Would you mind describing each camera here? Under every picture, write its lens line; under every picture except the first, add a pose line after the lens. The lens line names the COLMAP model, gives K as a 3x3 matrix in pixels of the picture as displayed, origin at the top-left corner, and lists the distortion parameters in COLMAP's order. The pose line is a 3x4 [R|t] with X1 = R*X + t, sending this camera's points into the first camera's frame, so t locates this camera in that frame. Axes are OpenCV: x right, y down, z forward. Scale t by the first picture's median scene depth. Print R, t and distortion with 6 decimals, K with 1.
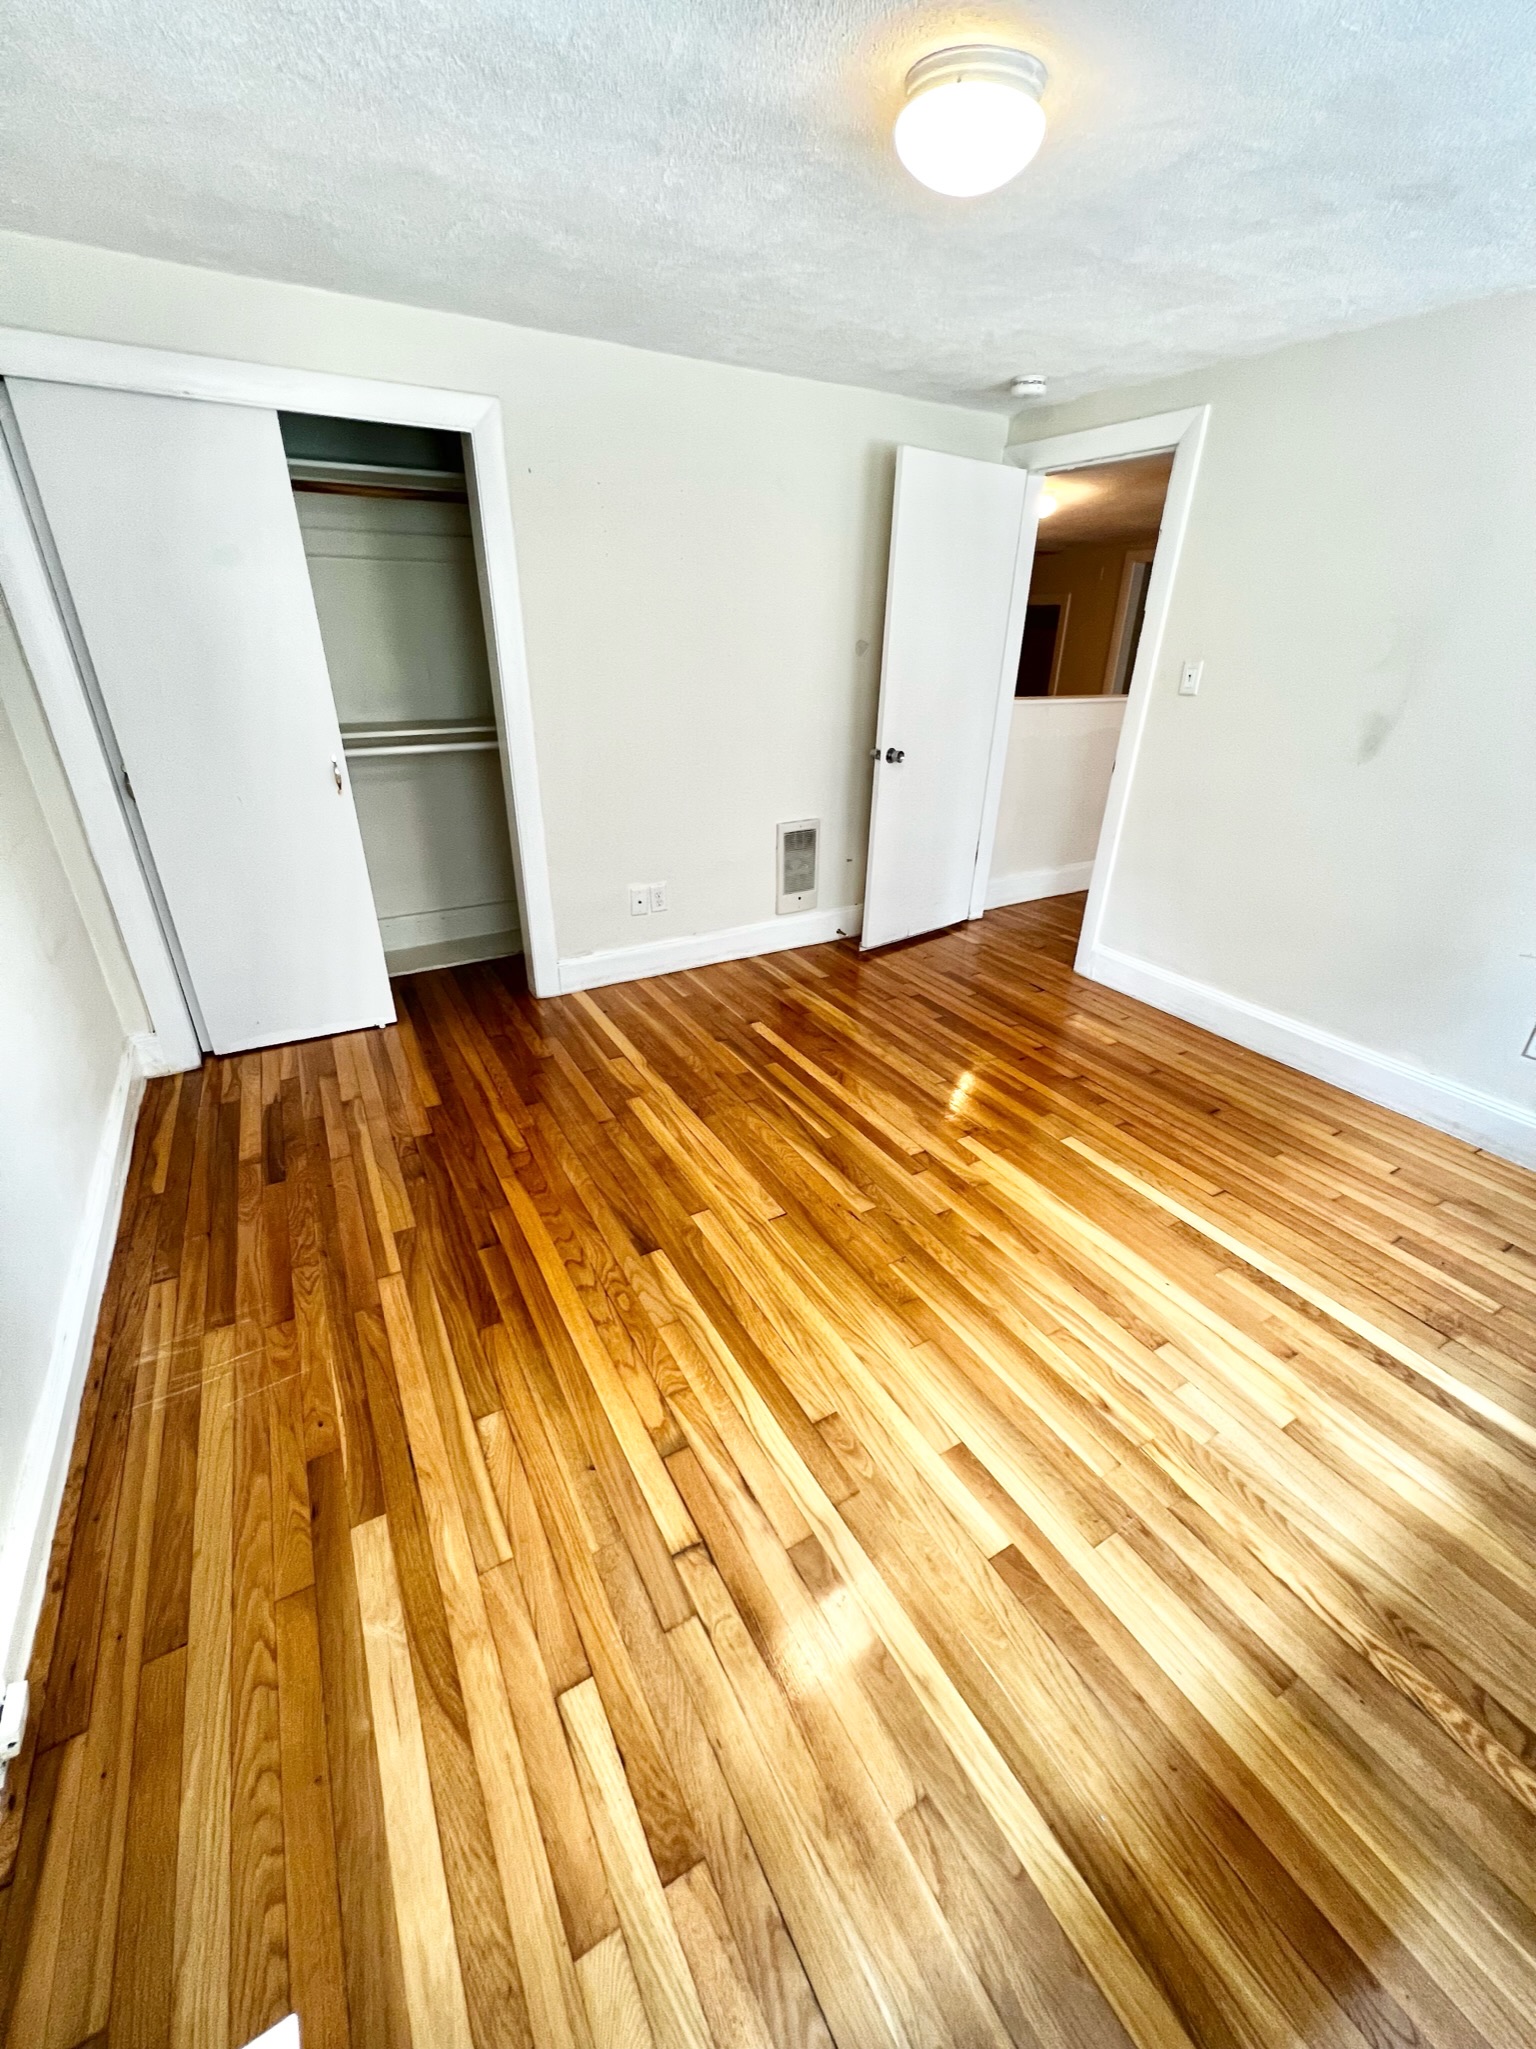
lens RADIAL K [[816.2, 0, 768.0], [0, 816.2, 1024.5], [0, 0, 1]] dist [-0.002685, 0.000680]
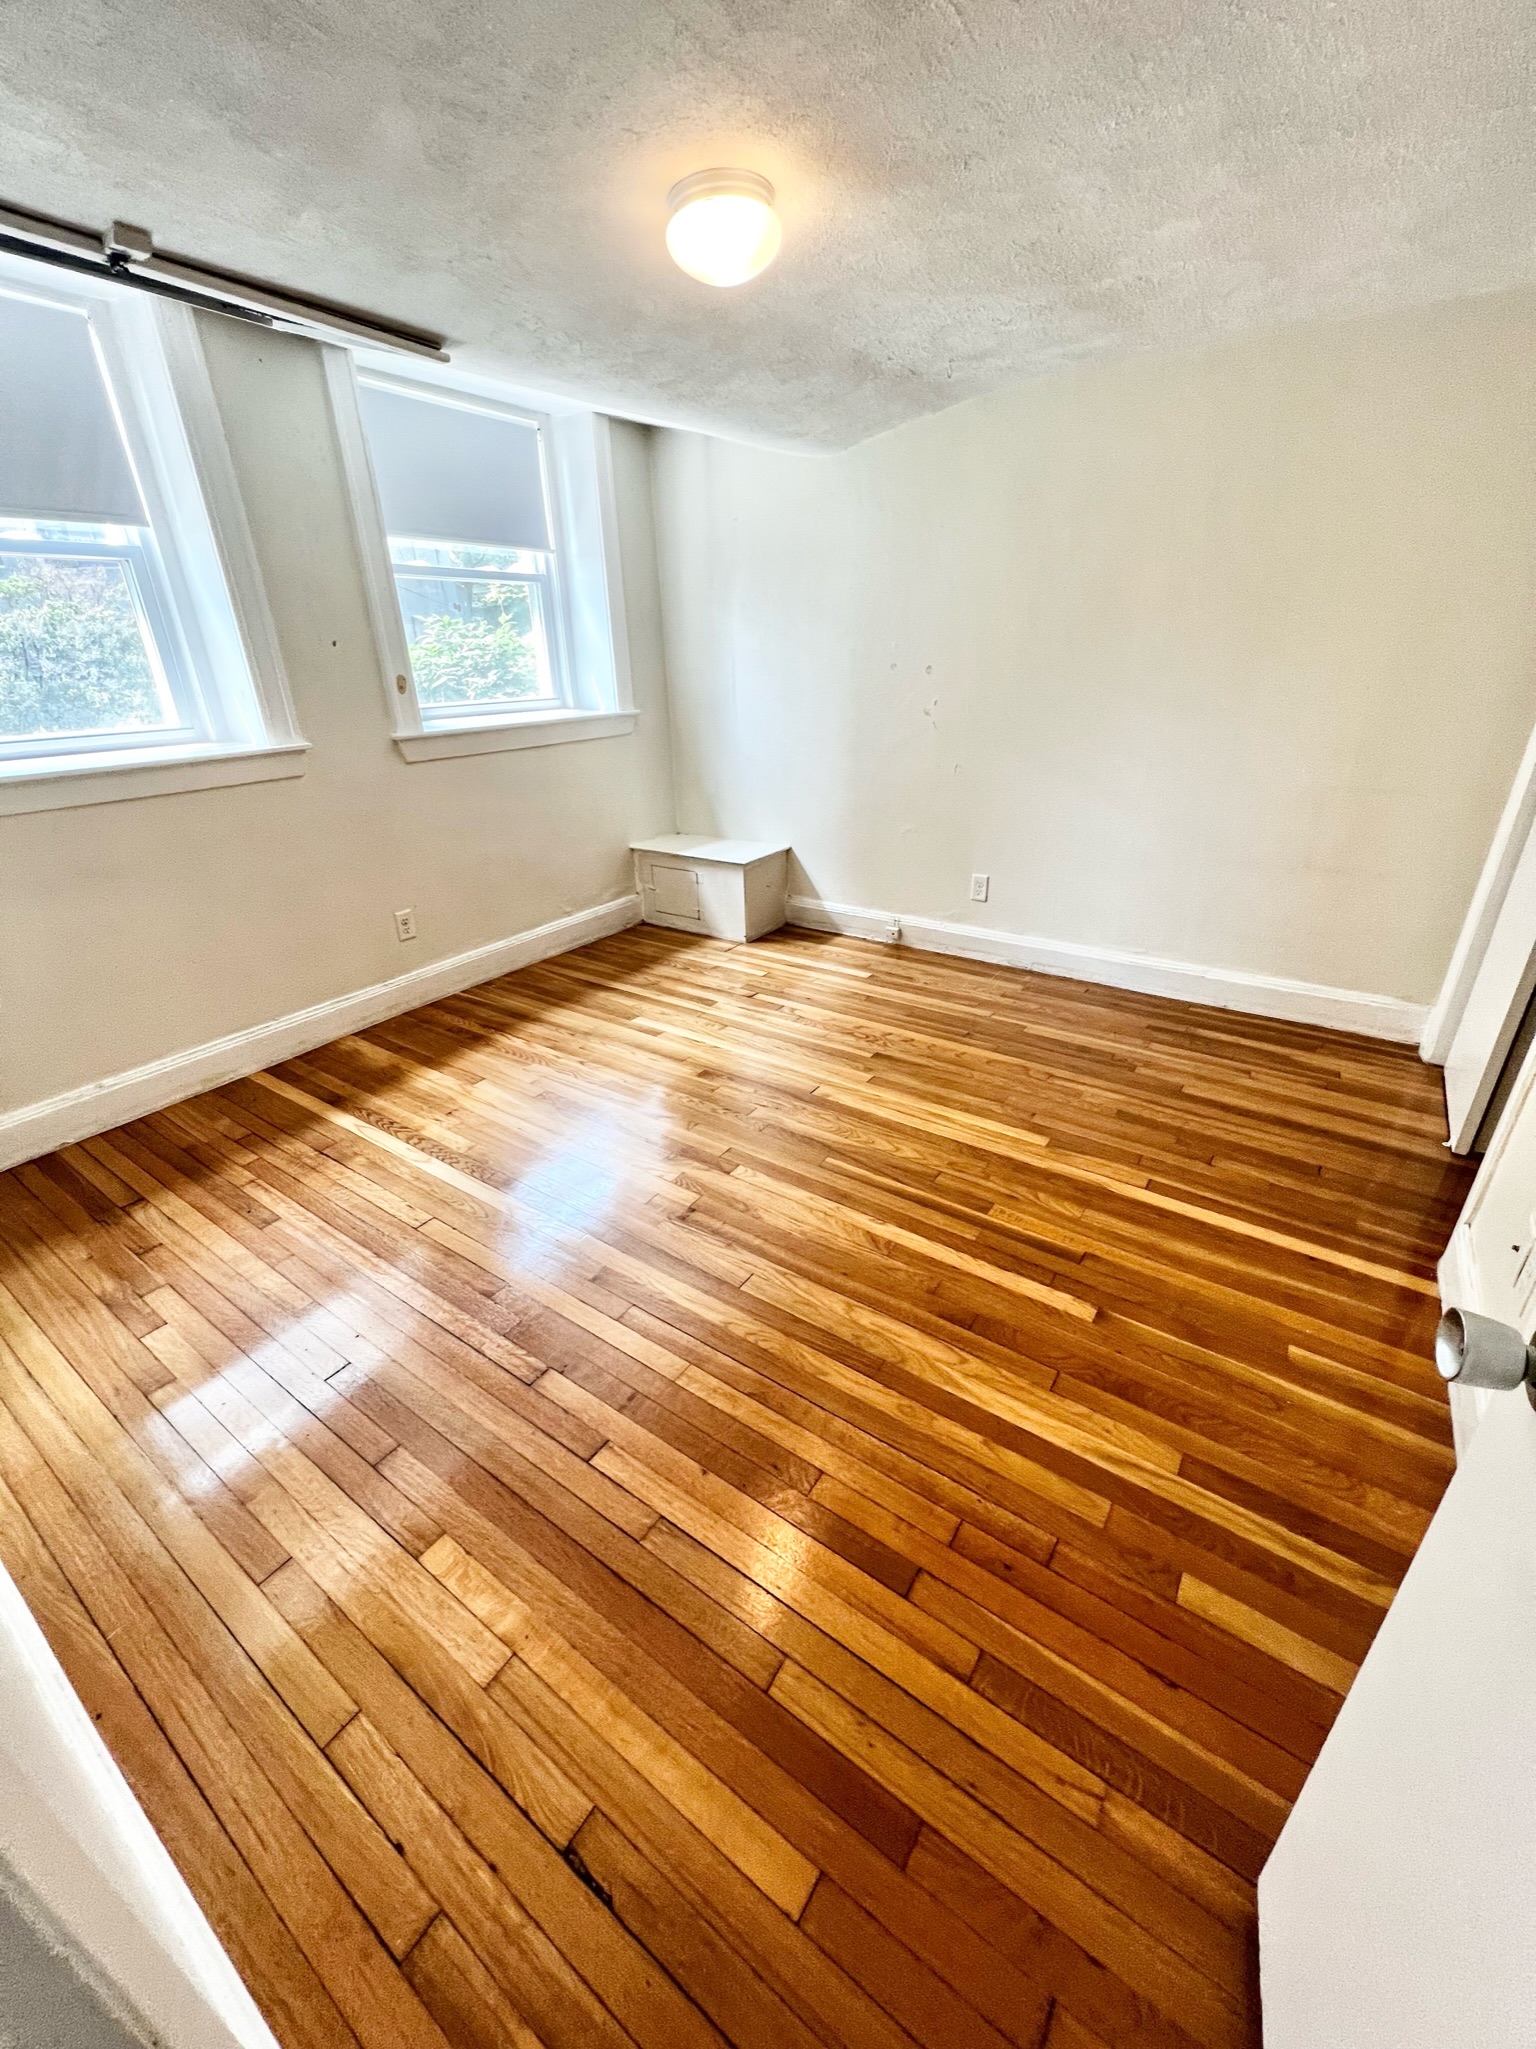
lens RADIAL K [[816.2, 0, 768.0], [0, 816.2, 1024.5], [0, 0, 1]] dist [-0.002685, 0.000680]
pose [[-0.905715, 0.179783, -0.383872, 0.490008], [-0.180882, 0.655088, 0.733581, -0.672676], [0.383356, 0.733851, -0.560804, 1.440231]]
